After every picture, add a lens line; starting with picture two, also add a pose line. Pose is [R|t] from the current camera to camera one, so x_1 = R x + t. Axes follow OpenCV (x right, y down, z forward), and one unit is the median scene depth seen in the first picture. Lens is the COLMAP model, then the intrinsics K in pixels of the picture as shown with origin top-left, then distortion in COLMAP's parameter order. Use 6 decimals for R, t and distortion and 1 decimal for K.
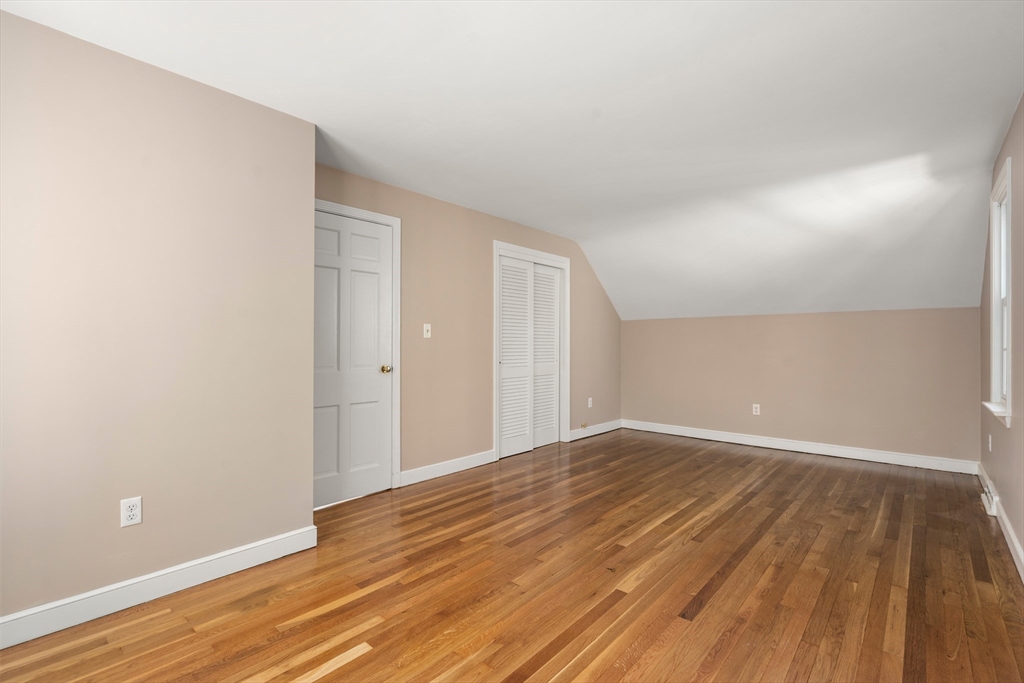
lens RADIAL K [[460.1, 0, 509.1], [0, 460.1, 342.7], [0, 0, 1]] dist [-0.002037, 0.000407]
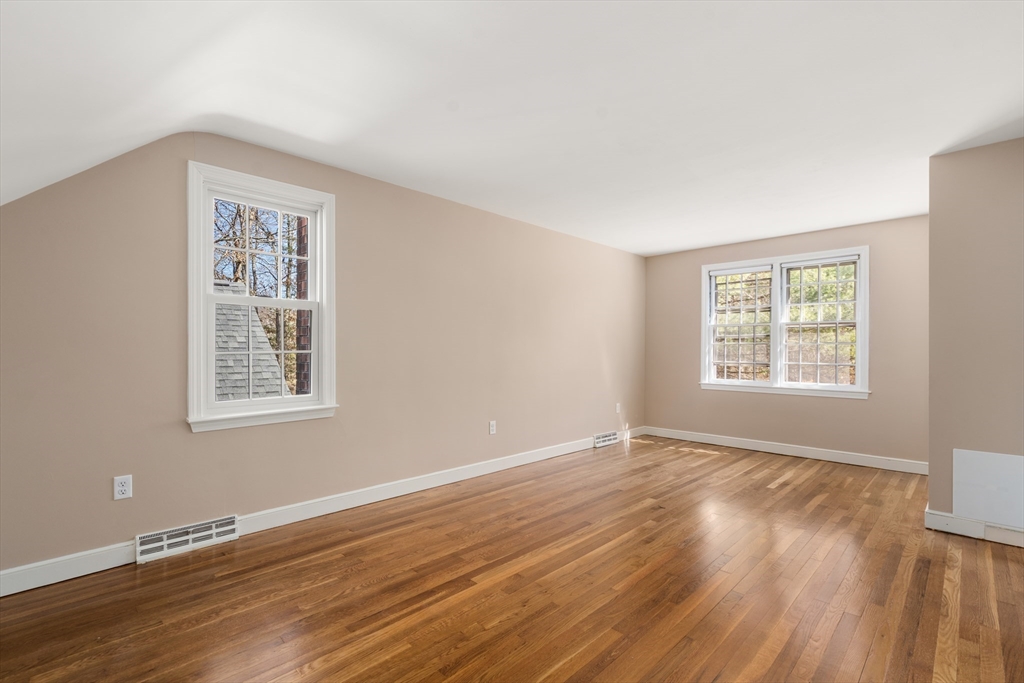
lens RADIAL K [[463.1, 0, 507.9], [0, 463.1, 343.8], [0, 0, 1]] dist [-0.001180, 0.000436]
pose [[-0.998541, -0.004321, 0.053829, 0.514031], [-0.005179, 0.999862, -0.015806, 0.008104], [-0.053753, -0.016062, -0.998425, 2.039925]]
